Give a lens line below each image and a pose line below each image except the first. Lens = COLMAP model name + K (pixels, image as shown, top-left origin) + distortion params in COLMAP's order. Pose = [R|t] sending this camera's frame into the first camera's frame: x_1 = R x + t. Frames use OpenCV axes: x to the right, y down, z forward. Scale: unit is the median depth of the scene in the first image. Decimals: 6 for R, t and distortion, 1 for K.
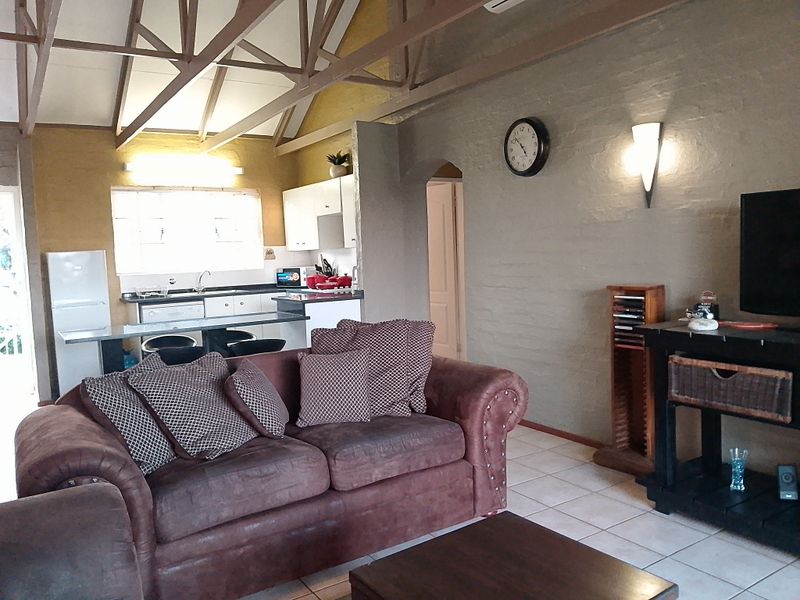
lens RADIAL K [[622.3, 0, 400.0], [0, 622.3, 300.0], [0, 0, 1]] dist [0.088195, -0.165116]
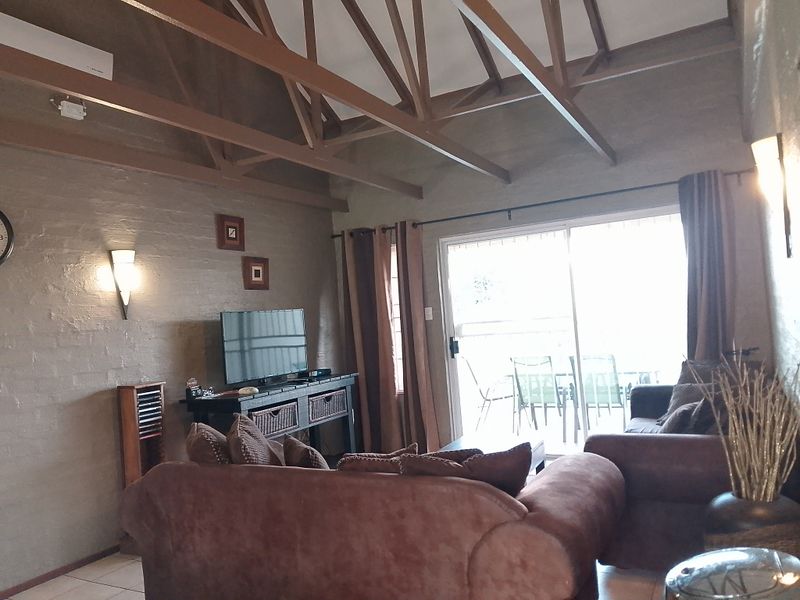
lens RADIAL K [[622.3, 0, 400.0], [0, 622.3, 300.0], [0, 0, 1]] dist [0.088195, -0.165116]
pose [[-0.480374, 0.100321, 0.871307, -0.906281], [0.164087, 0.986176, -0.023082, -0.072182], [-0.861578, 0.131883, -0.490195, 1.156973]]
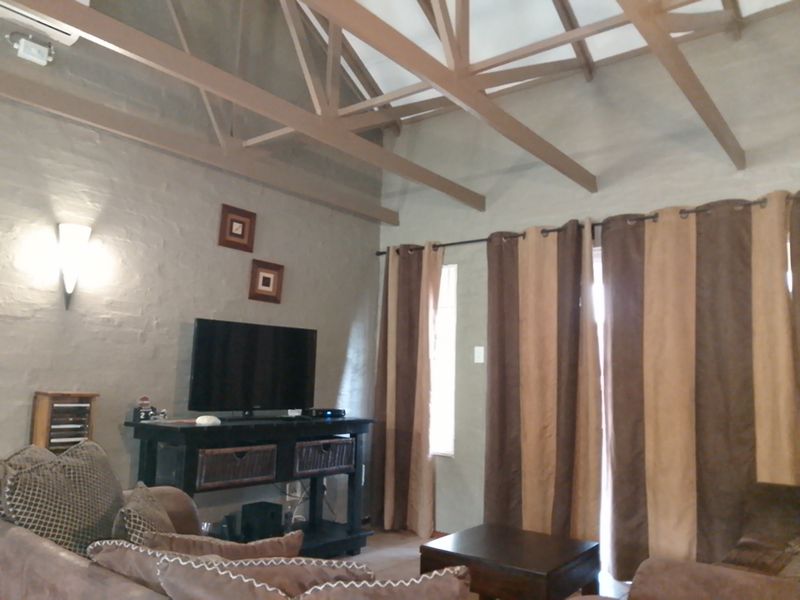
lens RADIAL K [[622.3, 0, 400.0], [0, 622.3, 300.0], [0, 0, 1]] dist [0.088195, -0.165116]
pose [[-0.317665, 0.149305, 0.936374, -0.668953], [0.055262, 0.988762, -0.138911, -0.002214], [-0.946591, 0.007618, -0.322346, 0.848475]]
